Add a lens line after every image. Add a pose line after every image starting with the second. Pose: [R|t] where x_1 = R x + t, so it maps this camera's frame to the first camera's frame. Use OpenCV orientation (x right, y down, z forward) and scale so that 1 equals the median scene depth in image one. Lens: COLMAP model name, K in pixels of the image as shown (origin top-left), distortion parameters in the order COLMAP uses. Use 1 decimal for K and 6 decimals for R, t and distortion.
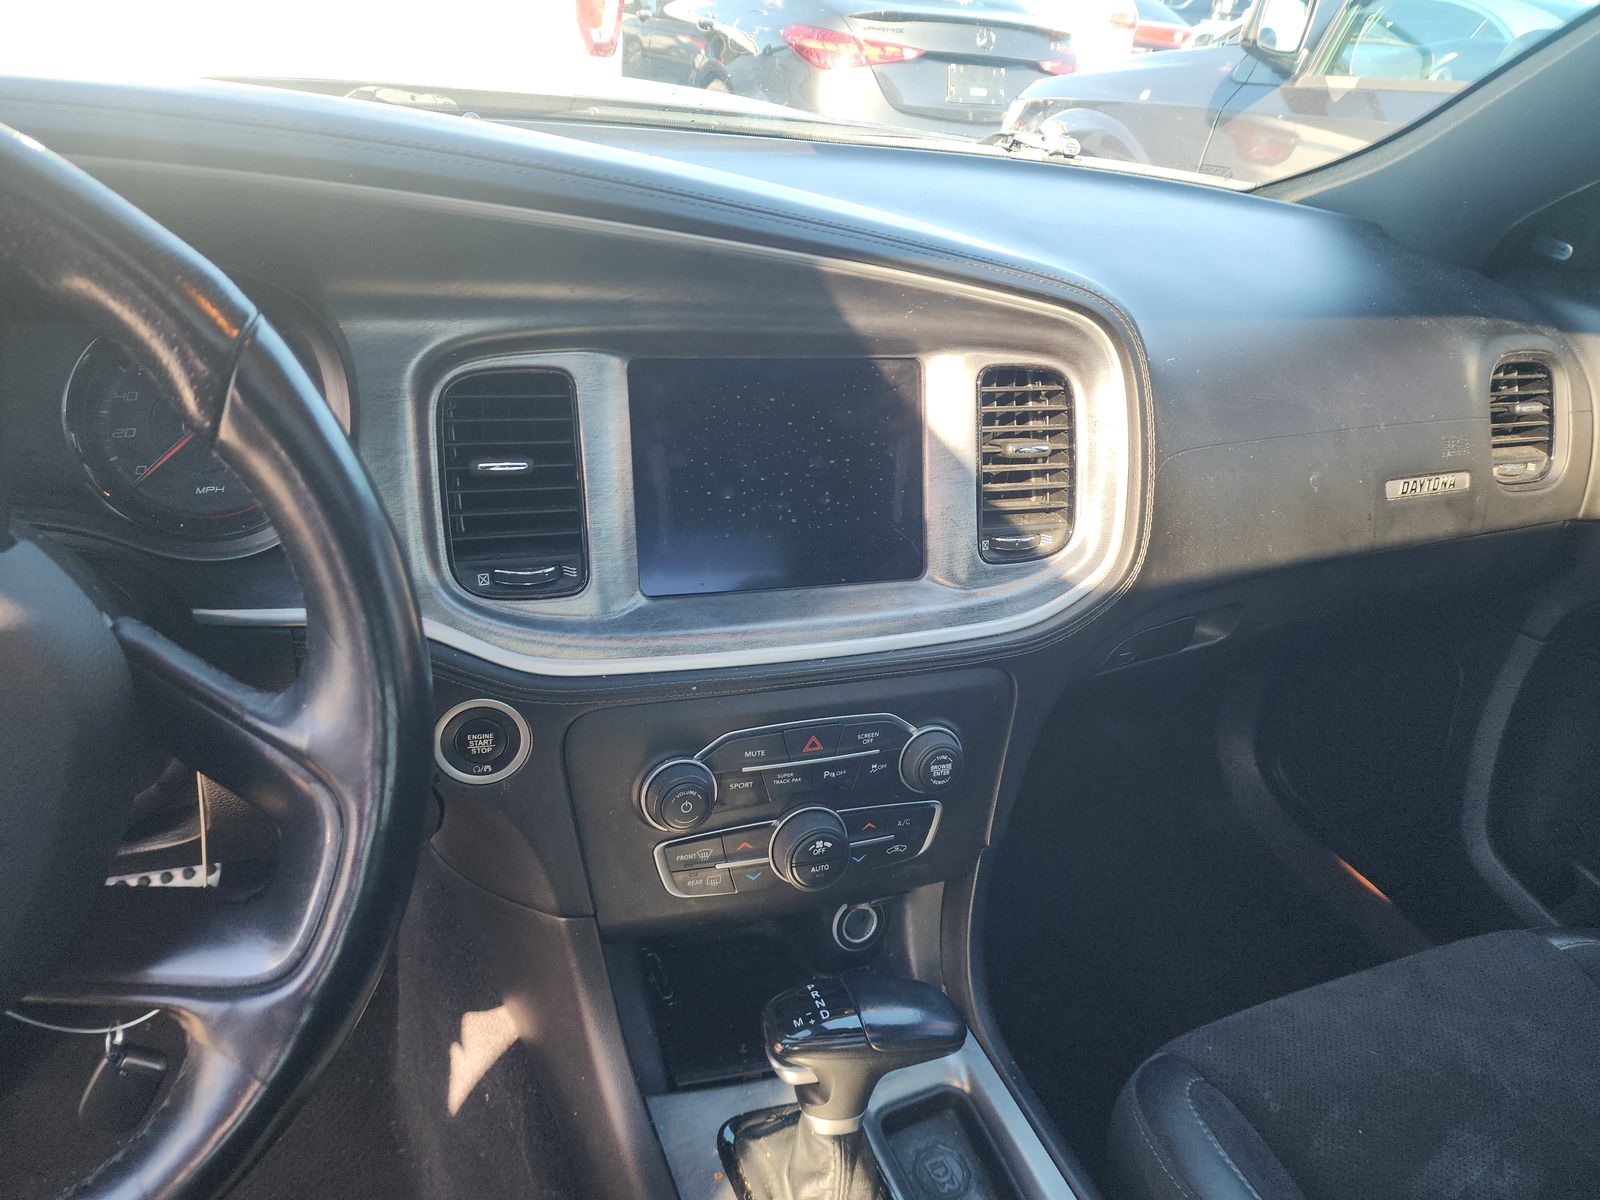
lens RADIAL K [[1118.5, 0, 781.3], [0, 1118.5, 602.7], [0, 0, 1]] dist [0.052273, -0.054676]
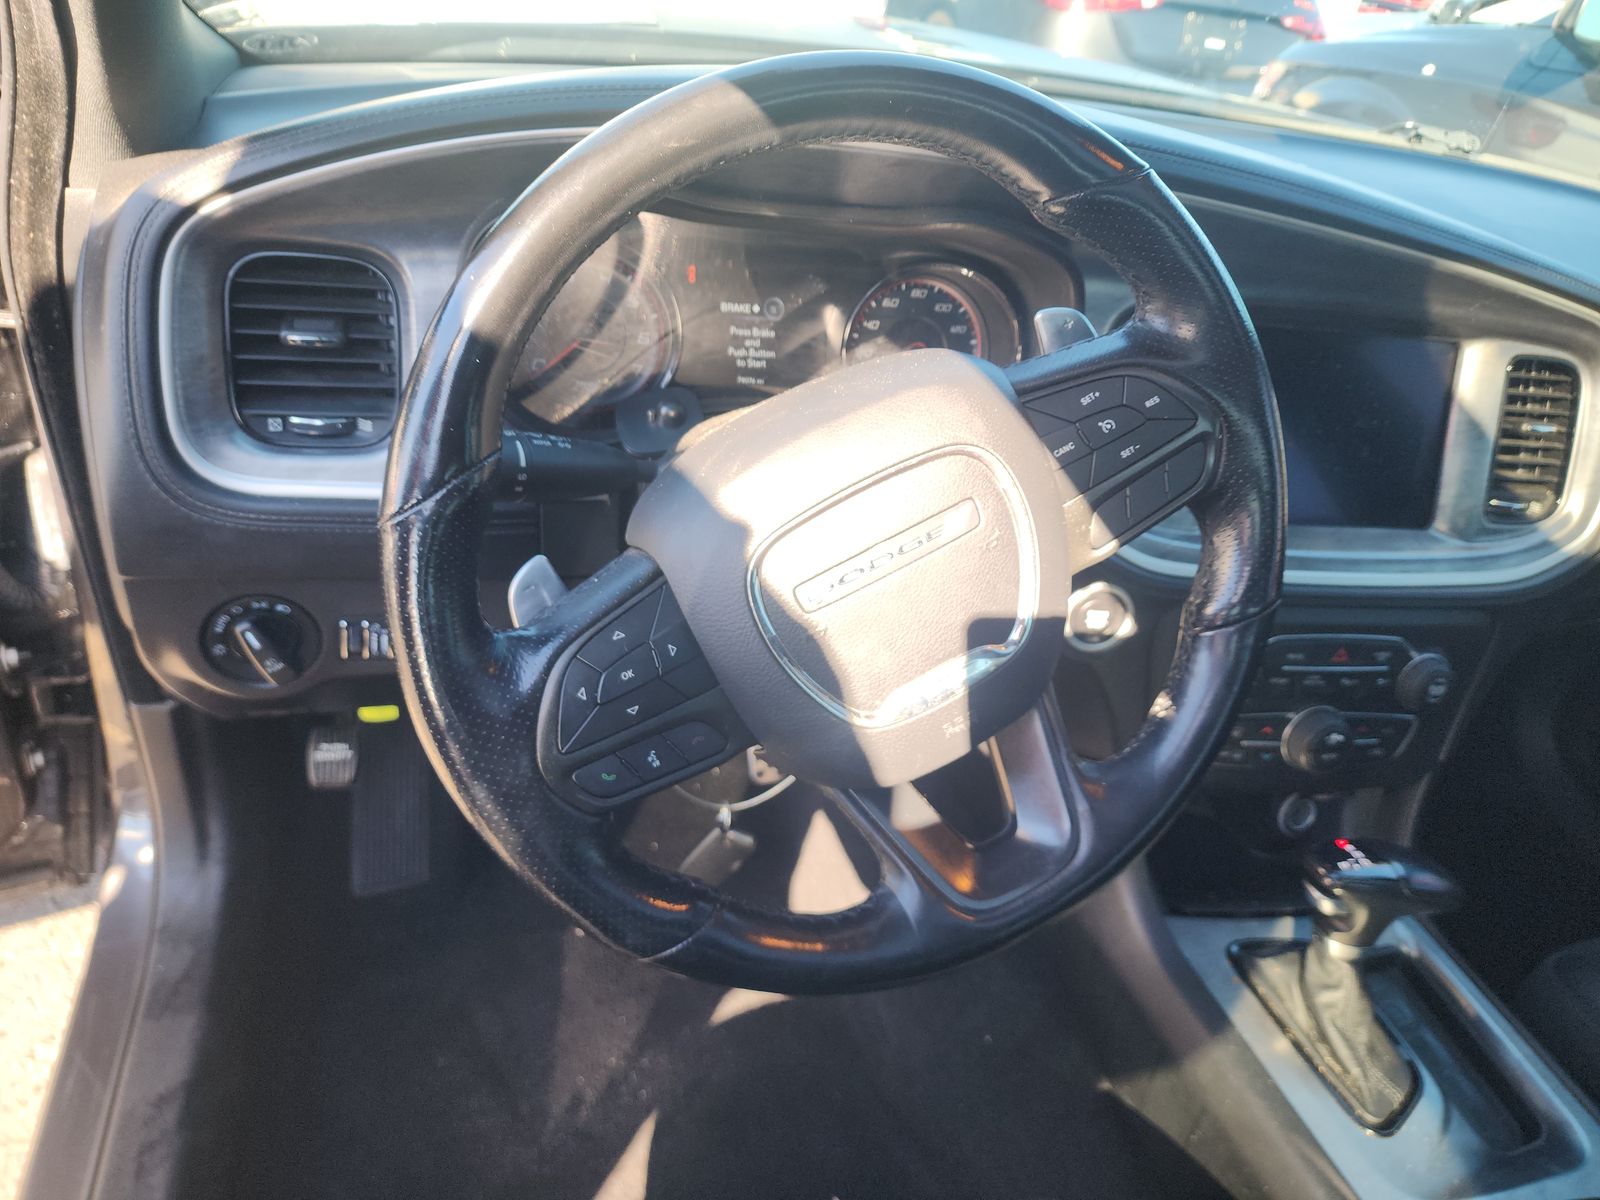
lens RADIAL K [[1125.9, 0, 800.0], [0, 1125.9, 600.0], [0, 0, 1]] dist [-0.004390, -0.000942]
pose [[0.989157, 0.116192, -0.089822, -0.415250], [-0.111169, 0.992045, 0.059058, 0.056026], [0.095970, -0.048432, 0.994205, -0.242856]]
